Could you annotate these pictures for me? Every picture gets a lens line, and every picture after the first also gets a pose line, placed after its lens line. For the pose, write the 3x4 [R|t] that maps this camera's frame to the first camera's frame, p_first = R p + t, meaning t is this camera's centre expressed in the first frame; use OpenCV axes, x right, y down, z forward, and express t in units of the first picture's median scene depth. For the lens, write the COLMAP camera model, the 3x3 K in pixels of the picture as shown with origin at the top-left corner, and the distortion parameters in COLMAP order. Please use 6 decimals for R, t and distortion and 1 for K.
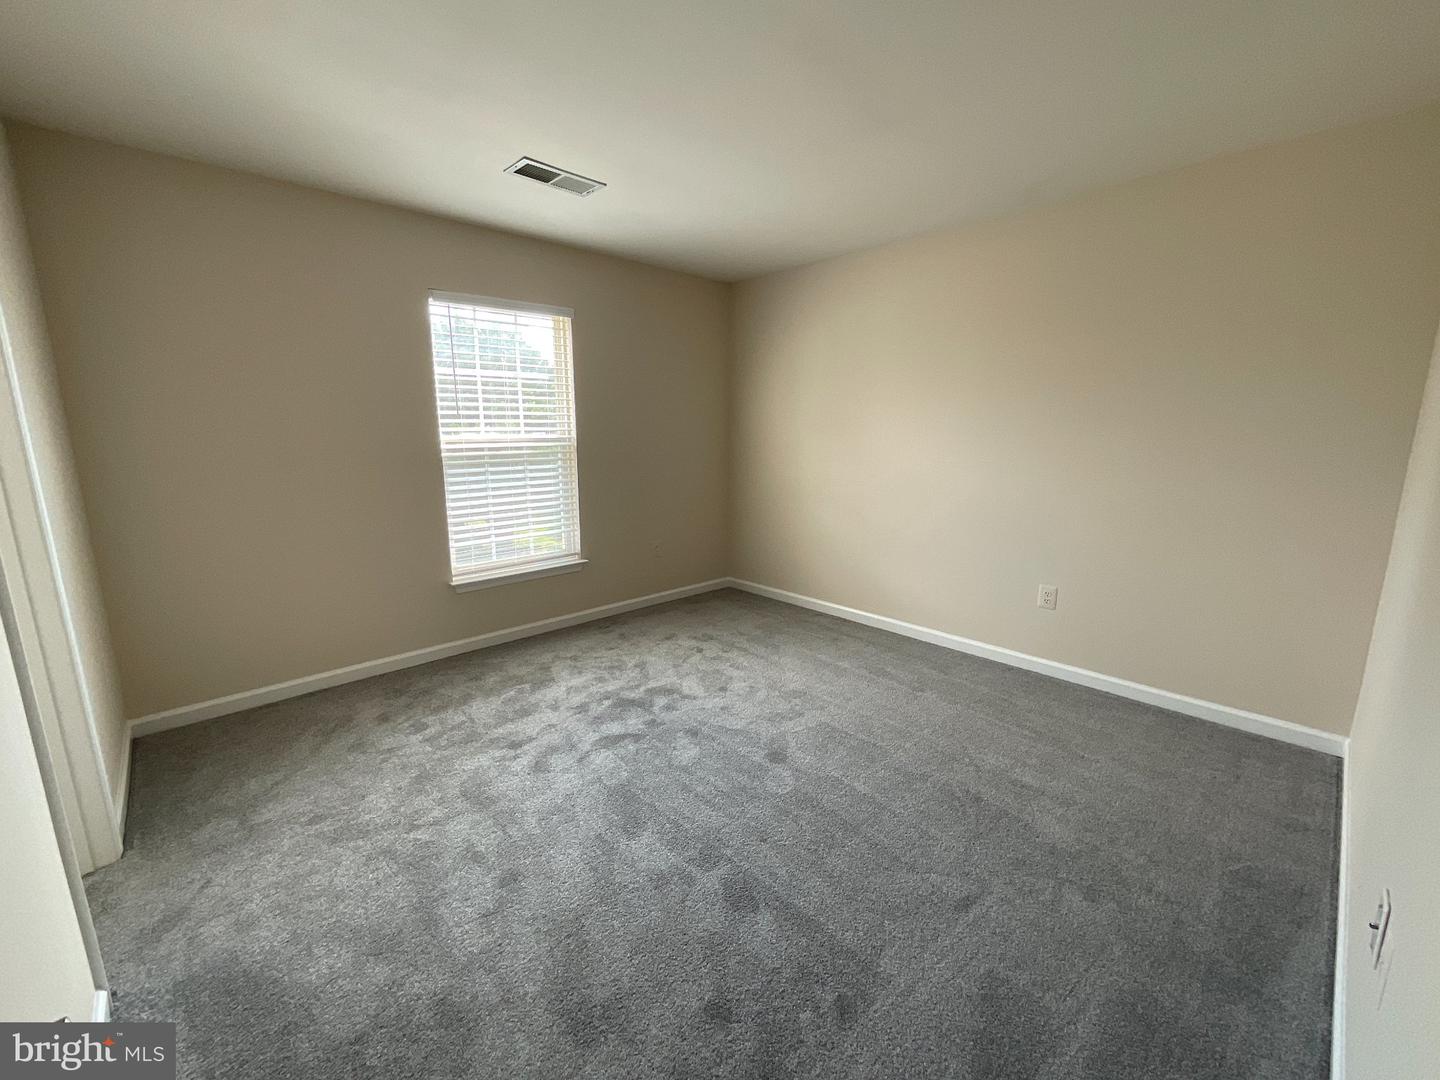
lens RADIAL K [[584.4, 0, 726.4], [0, 584.4, 535.9], [0, 0, 1]] dist [0.001756, -0.000156]
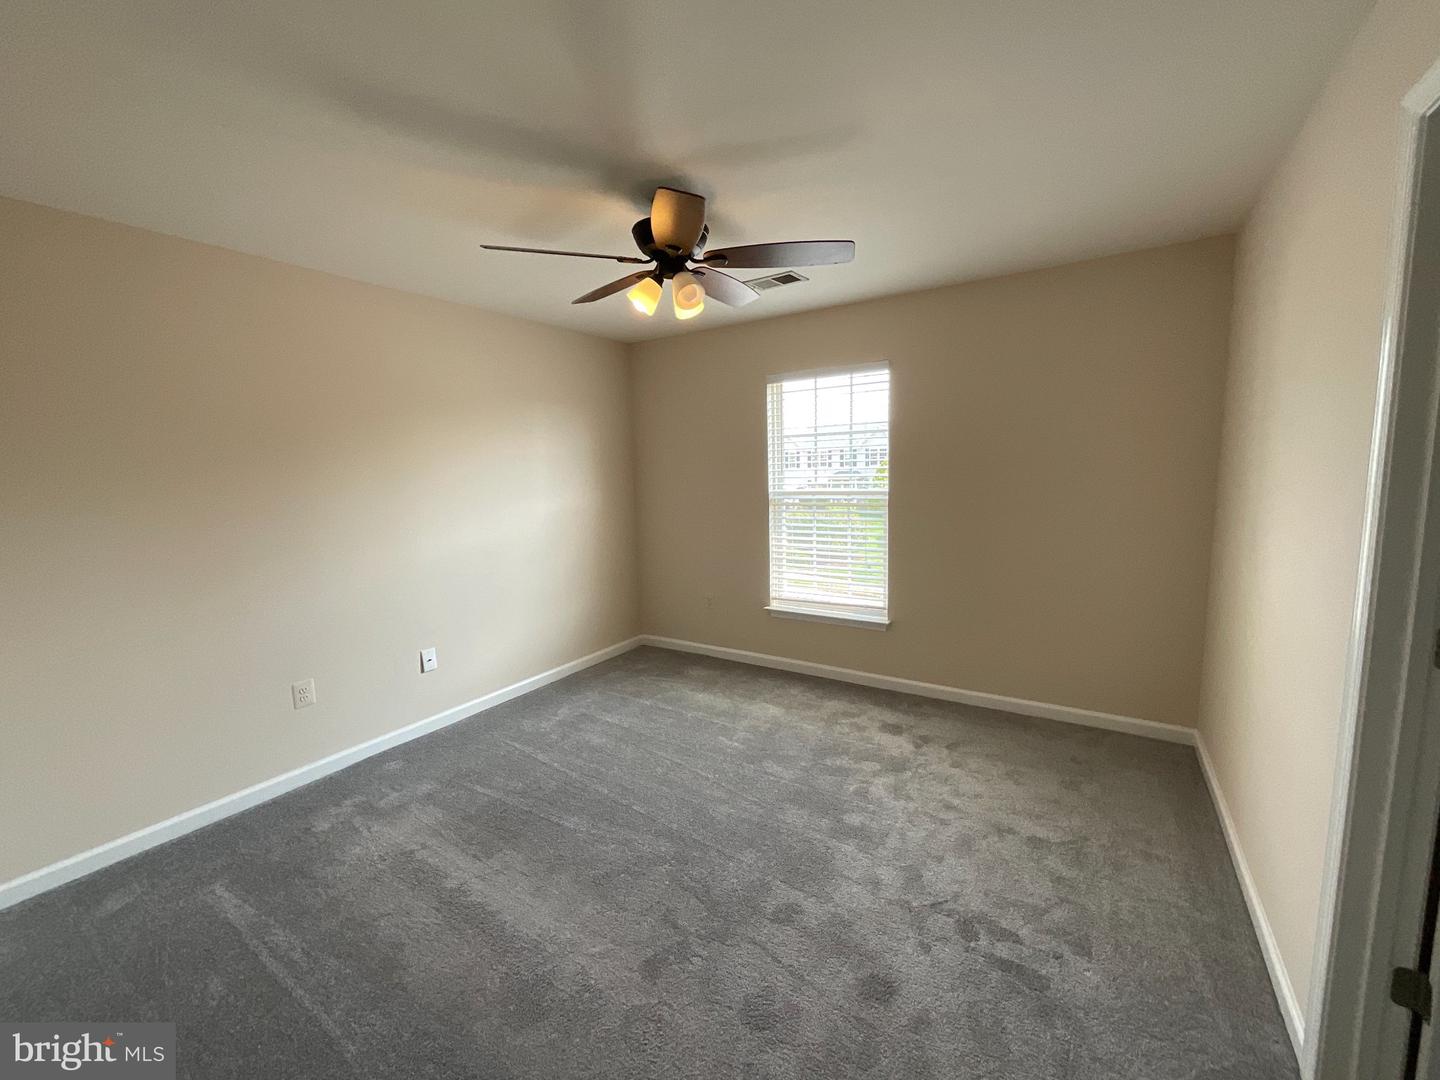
lens RADIAL K [[584.4, 0, 718.6], [0, 584.4, 540.6], [0, 0, 1]] dist [0.001756, -0.000156]
pose [[0.237483, 0.103366, -0.965877, 0.604096], [-0.160568, 0.984821, 0.065914, -0.108047], [0.958029, 0.139435, 0.250475, 0.510657]]
